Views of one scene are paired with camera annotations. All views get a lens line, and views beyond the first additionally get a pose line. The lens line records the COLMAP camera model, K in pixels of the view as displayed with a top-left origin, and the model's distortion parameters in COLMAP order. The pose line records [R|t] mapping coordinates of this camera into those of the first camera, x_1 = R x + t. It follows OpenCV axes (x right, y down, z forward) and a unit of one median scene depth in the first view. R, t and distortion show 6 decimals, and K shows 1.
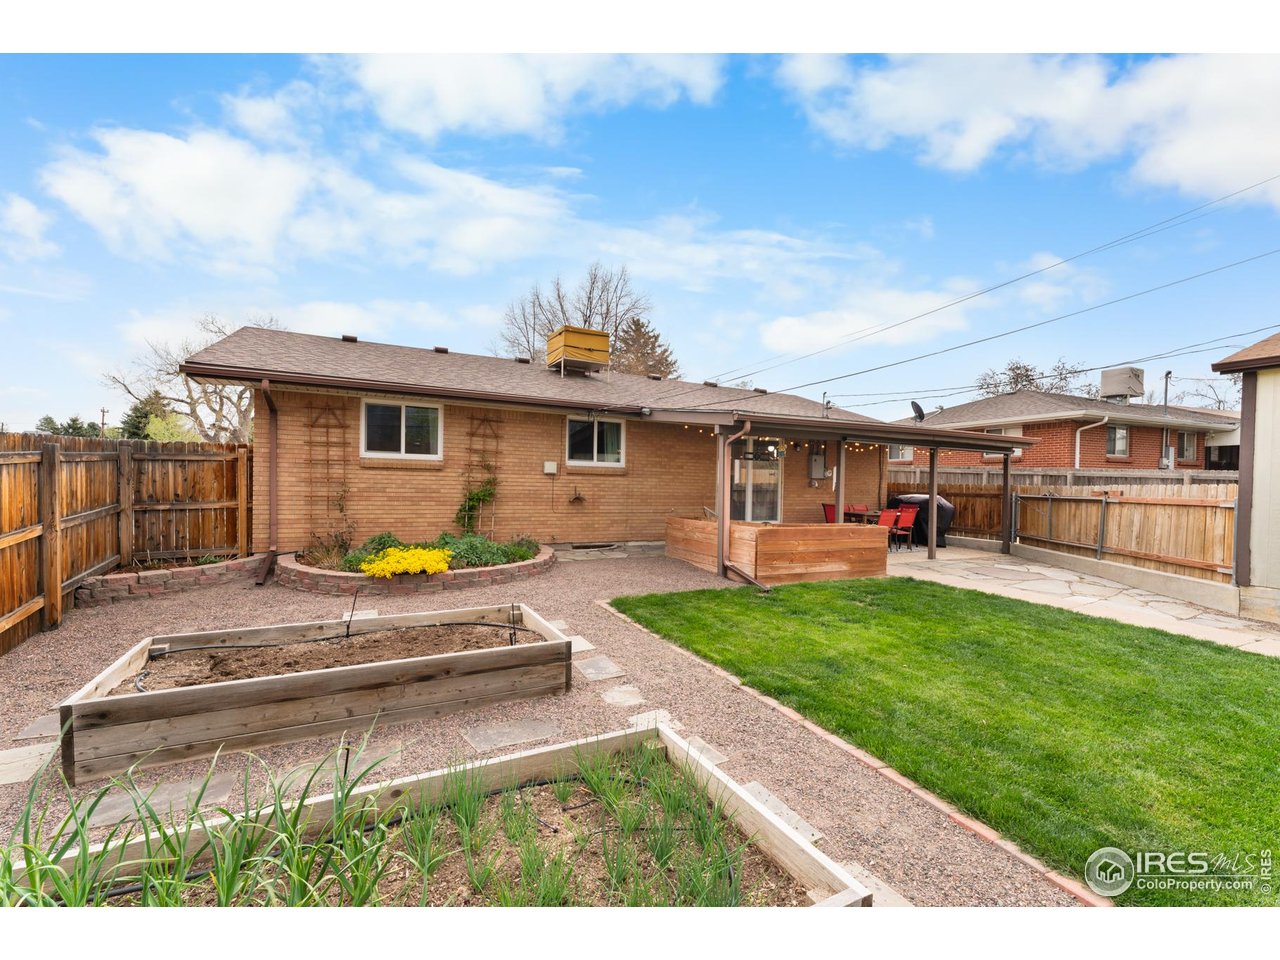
lens RADIAL K [[553.6, 0, 640.7], [0, 553.6, 487.7], [0, 0, 1]] dist [-0.003981, -0.000409]
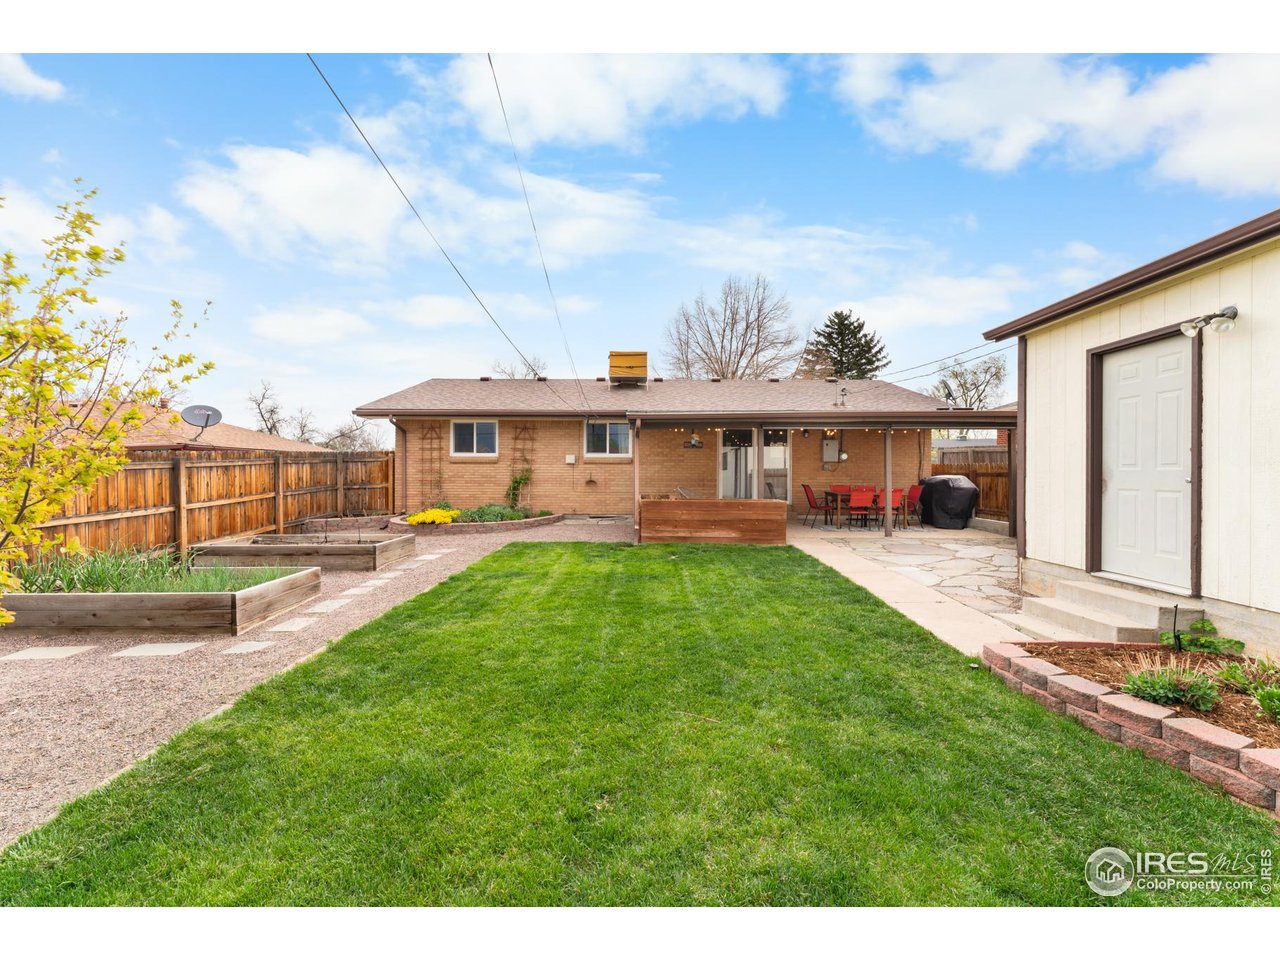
lens RADIAL K [[522.4, 0, 640.2], [0, 522.4, 474.8], [0, 0, 1]] dist [-0.003763, -0.000273]
pose [[0.882750, -0.017853, -0.469504, 0.663152], [0.012023, 0.999809, -0.015413, 0.027490], [0.469689, 0.007960, 0.882796, -0.084768]]
